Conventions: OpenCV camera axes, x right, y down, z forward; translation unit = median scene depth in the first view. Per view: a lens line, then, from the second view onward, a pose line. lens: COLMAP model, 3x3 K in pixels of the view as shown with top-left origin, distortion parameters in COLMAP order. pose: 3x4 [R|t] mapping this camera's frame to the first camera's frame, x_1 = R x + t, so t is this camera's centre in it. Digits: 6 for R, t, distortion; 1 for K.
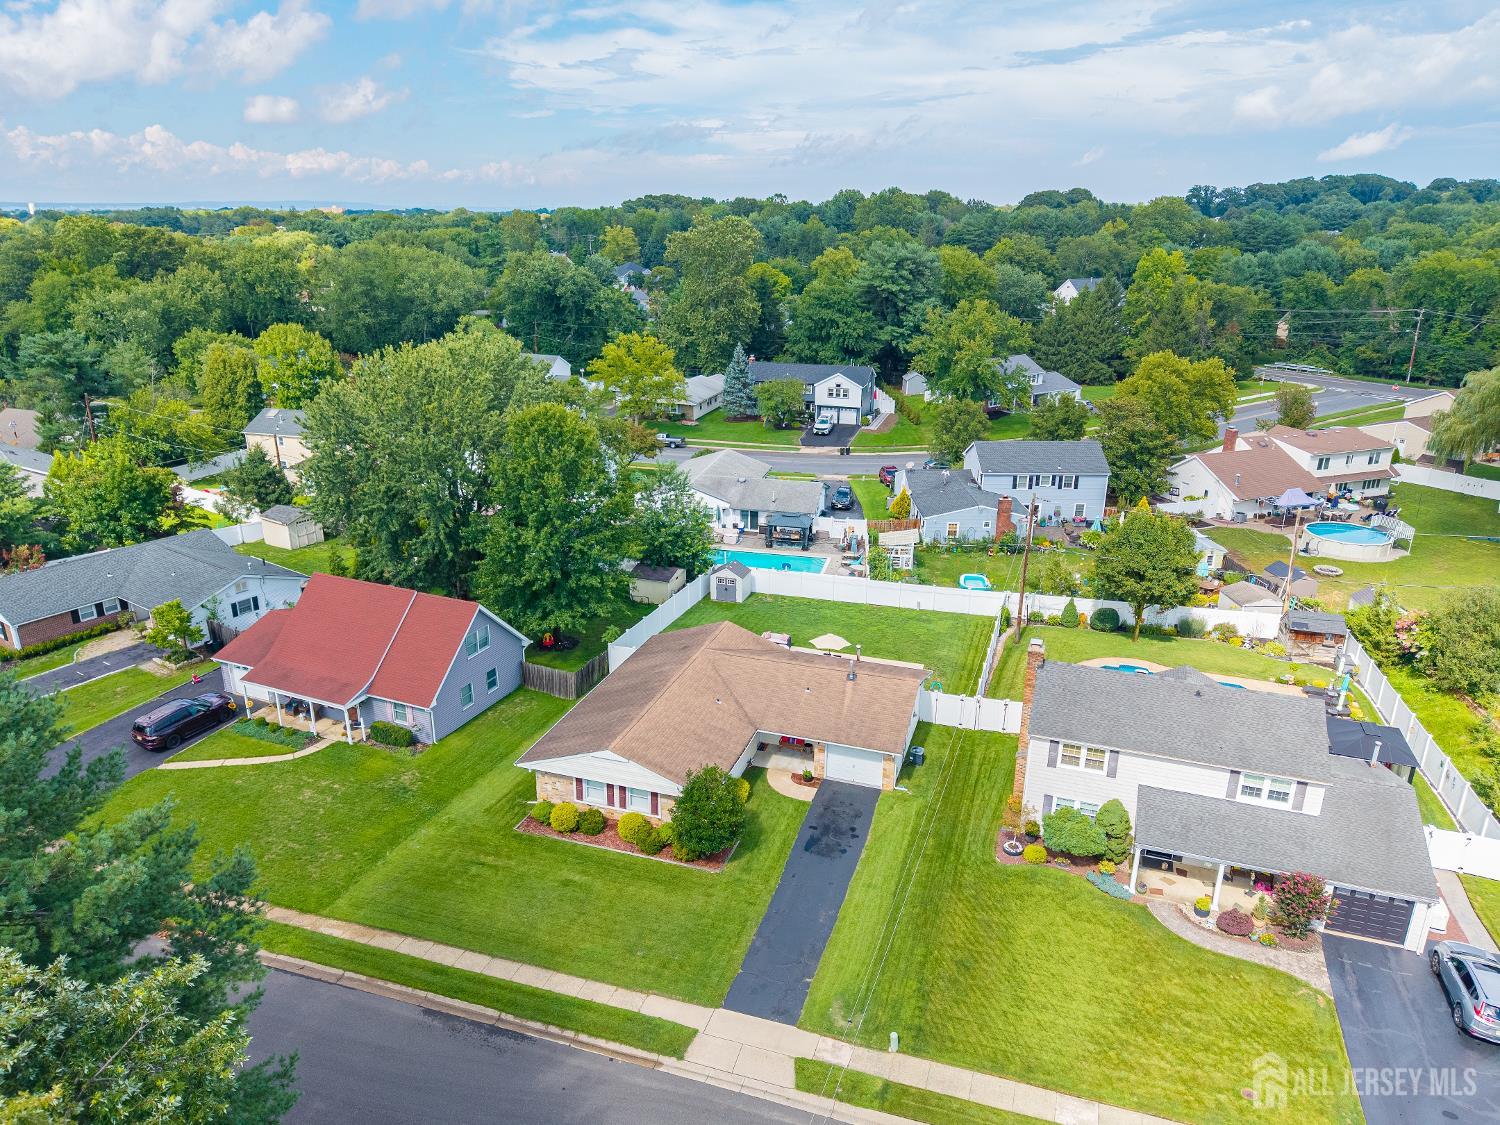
lens RADIAL K [[1010.0, 0, 754.7], [0, 1010.0, 570.8], [0, 0, 1]] dist [0.024382, -0.022232]
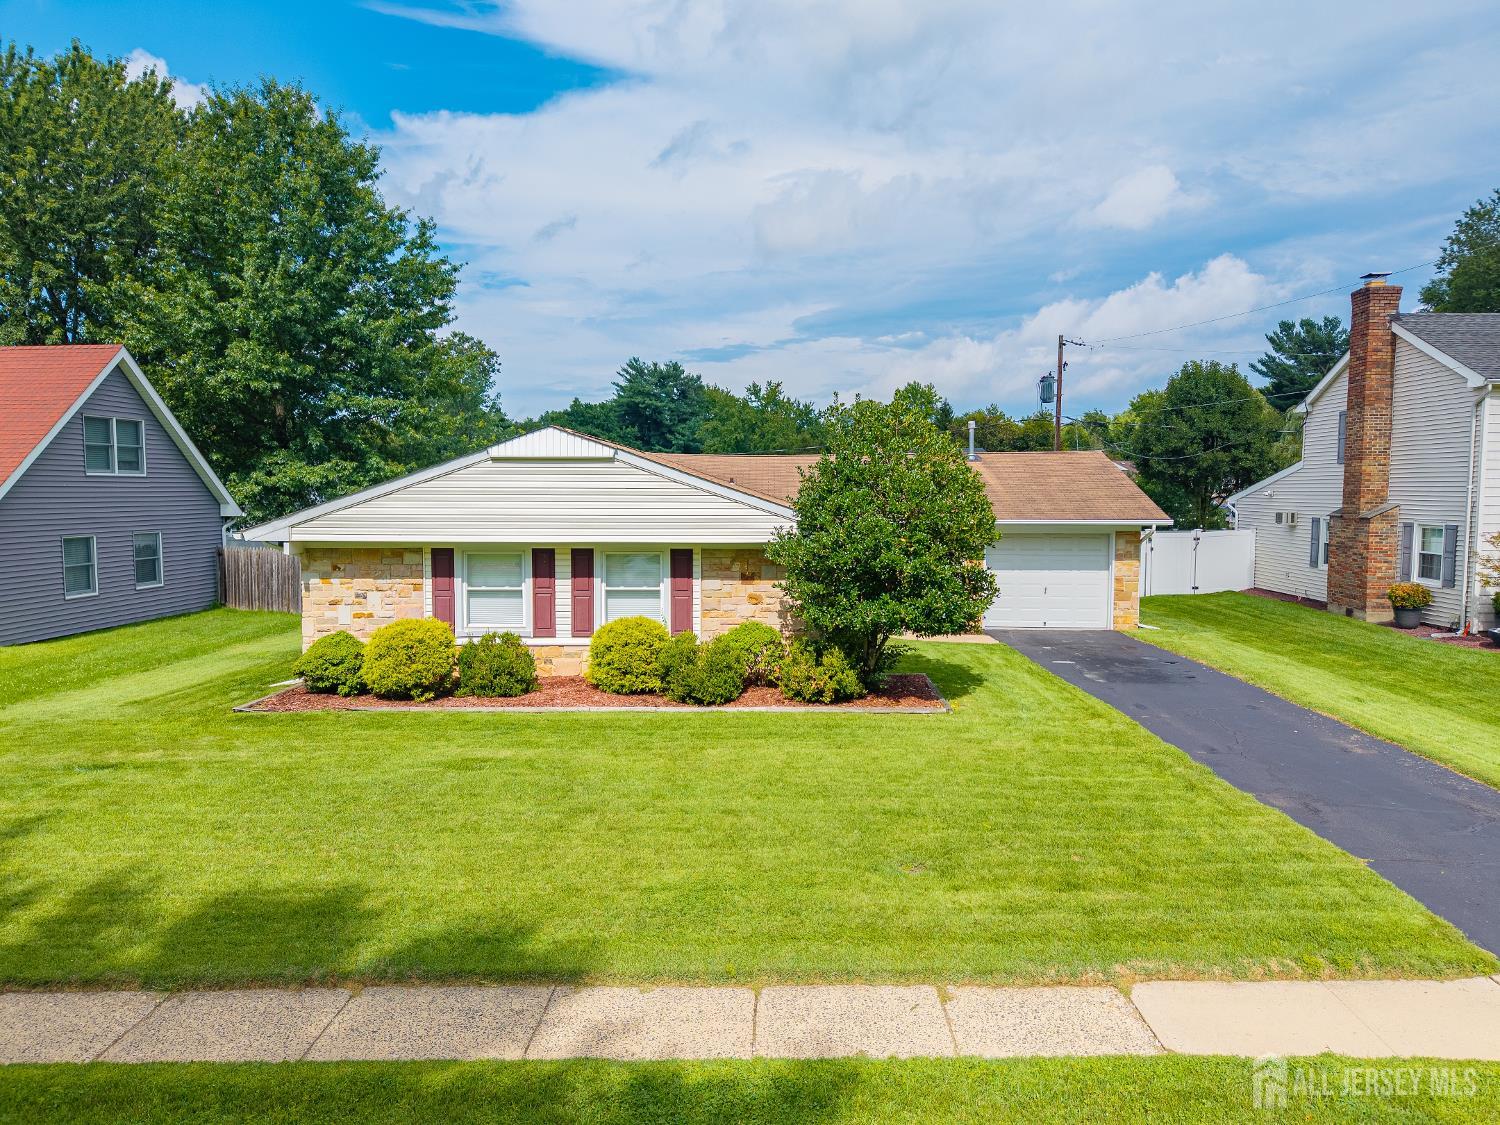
lens RADIAL K [[1010.0, 0, 754.7], [0, 1010.0, 570.8], [0, 0, 1]] dist [0.024382, -0.022232]
pose [[0.954116, -0.033263, 0.297585, -0.167196], [0.109390, 0.963841, -0.242989, 0.288446], [-0.278742, 0.264392, 0.923255, 0.622763]]
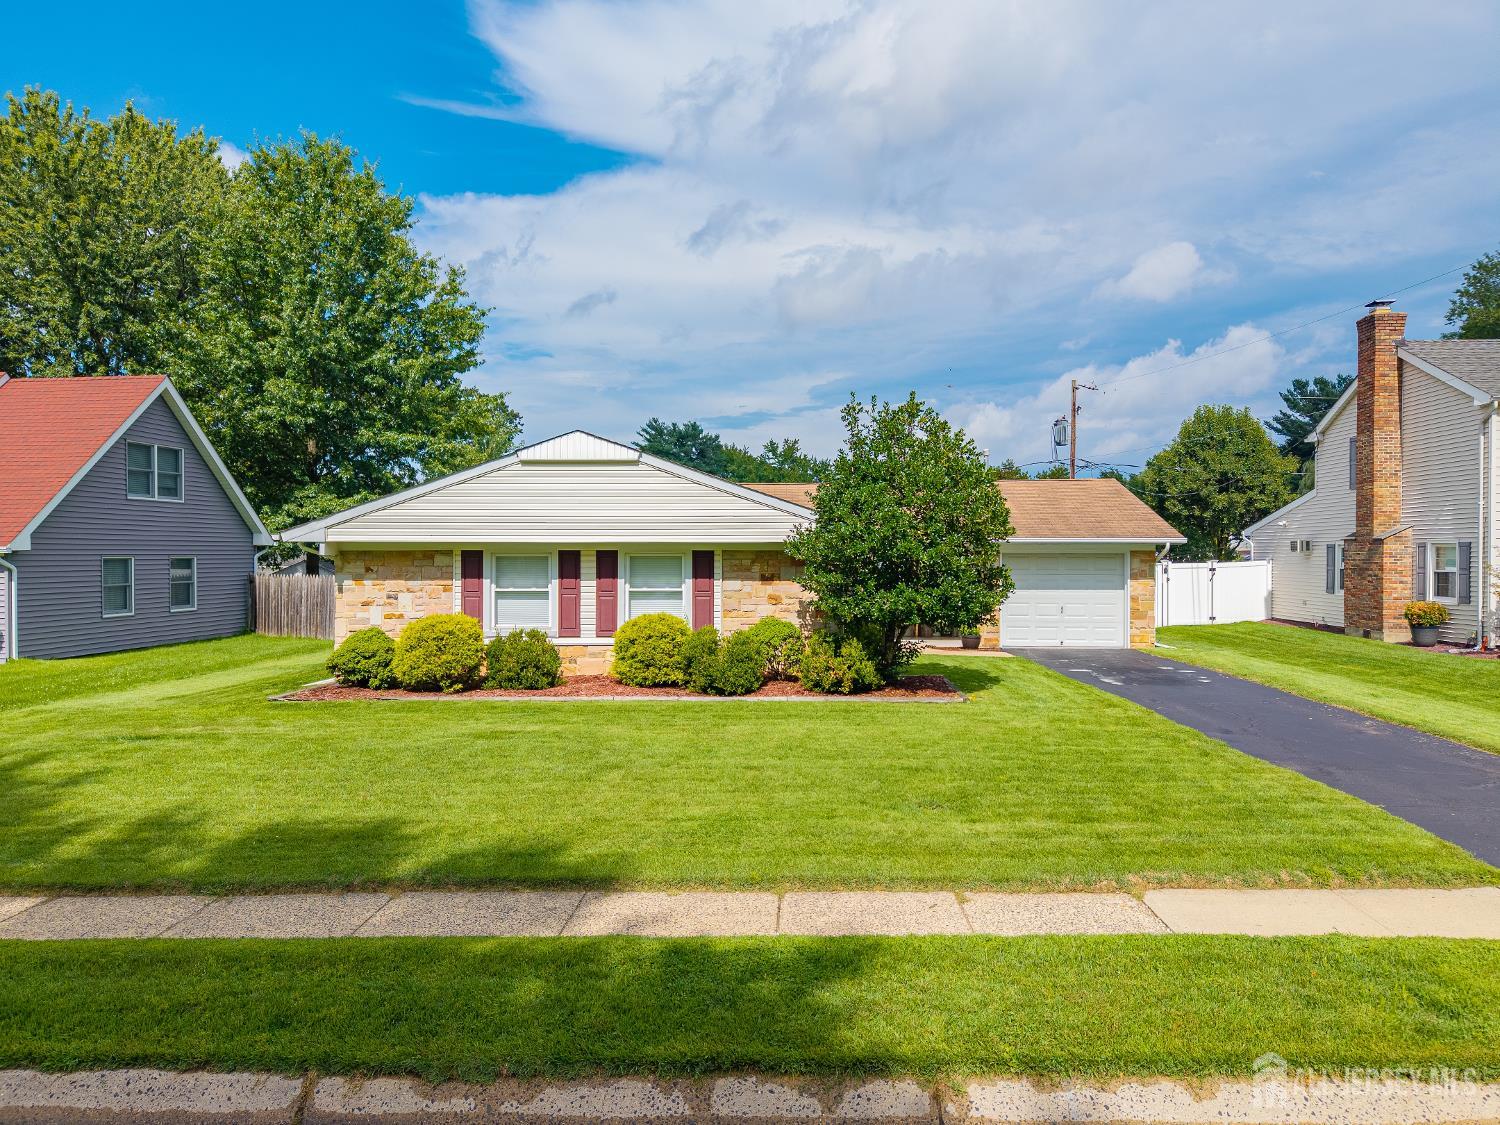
lens RADIAL K [[1010.0, 0, 754.7], [0, 1010.0, 570.8], [0, 0, 1]] dist [0.024382, -0.022232]
pose [[0.959082, -0.015478, 0.282707, -0.170928], [0.105324, 0.946349, -0.305500, 0.310381], [-0.262811, 0.322776, 0.909256, 0.621522]]
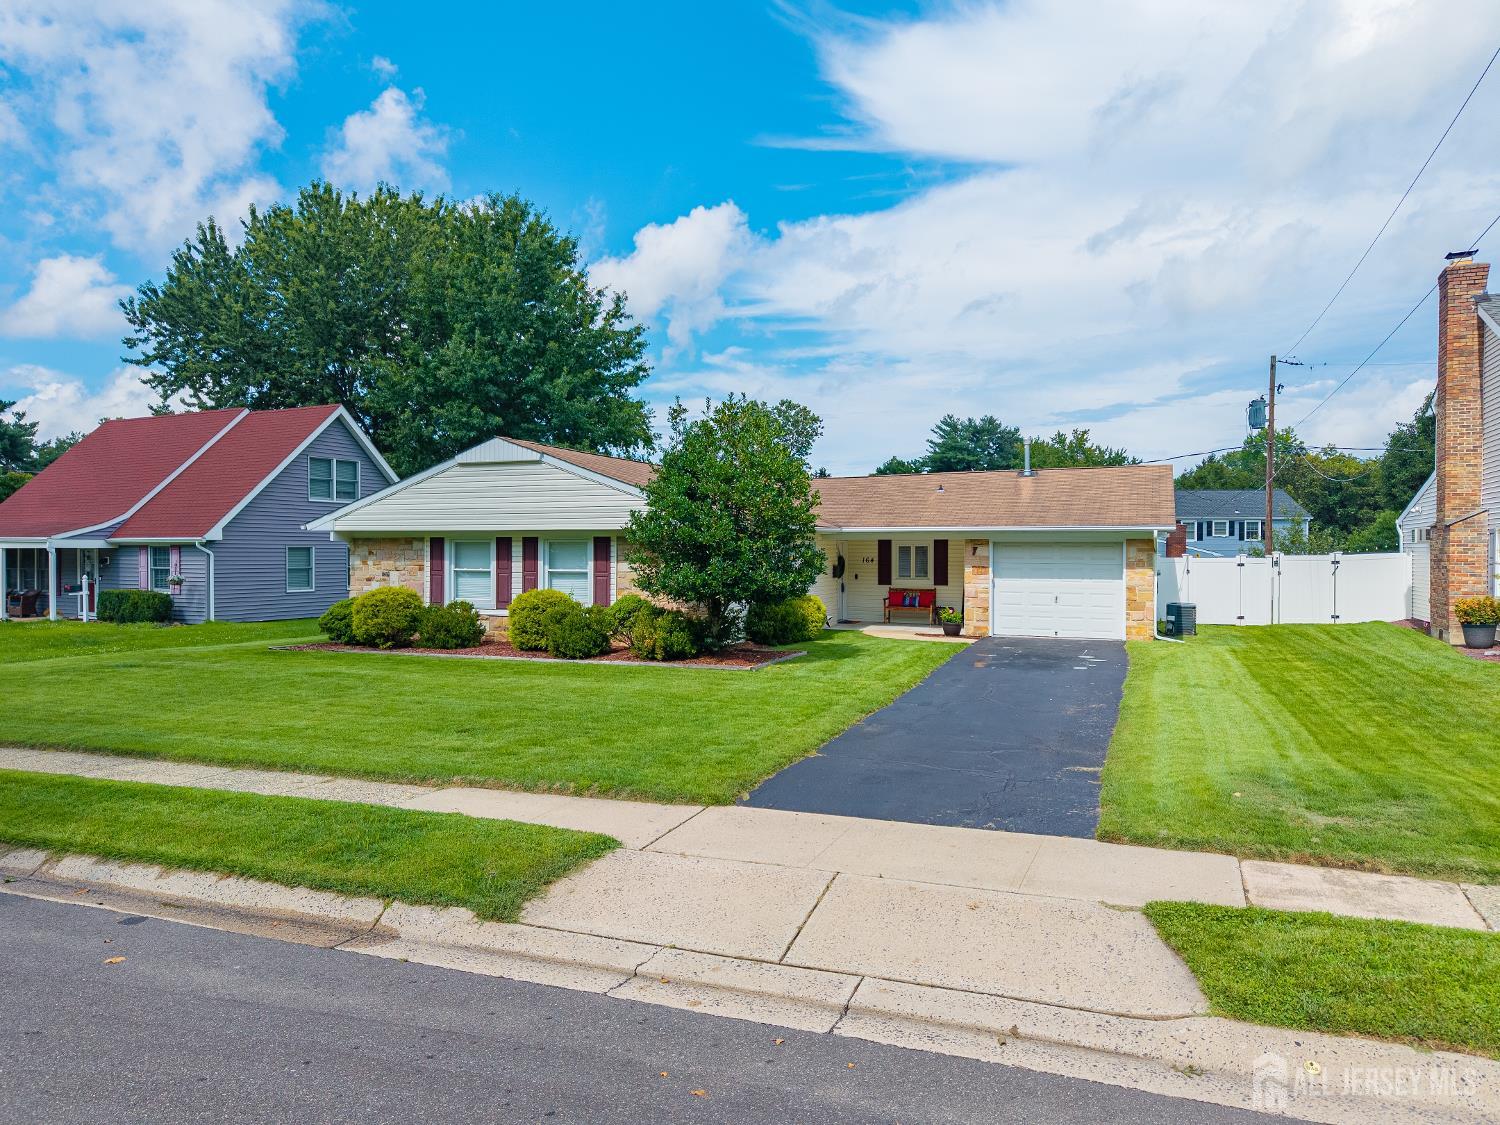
lens RADIAL K [[1010.0, 0, 754.7], [0, 1010.0, 570.8], [0, 0, 1]] dist [0.024382, -0.022232]
pose [[0.998333, -0.007665, -0.057208, -0.011341], [-0.011065, 0.947346, -0.320020, 0.336165], [0.056649, 0.320119, 0.945682, 0.567933]]
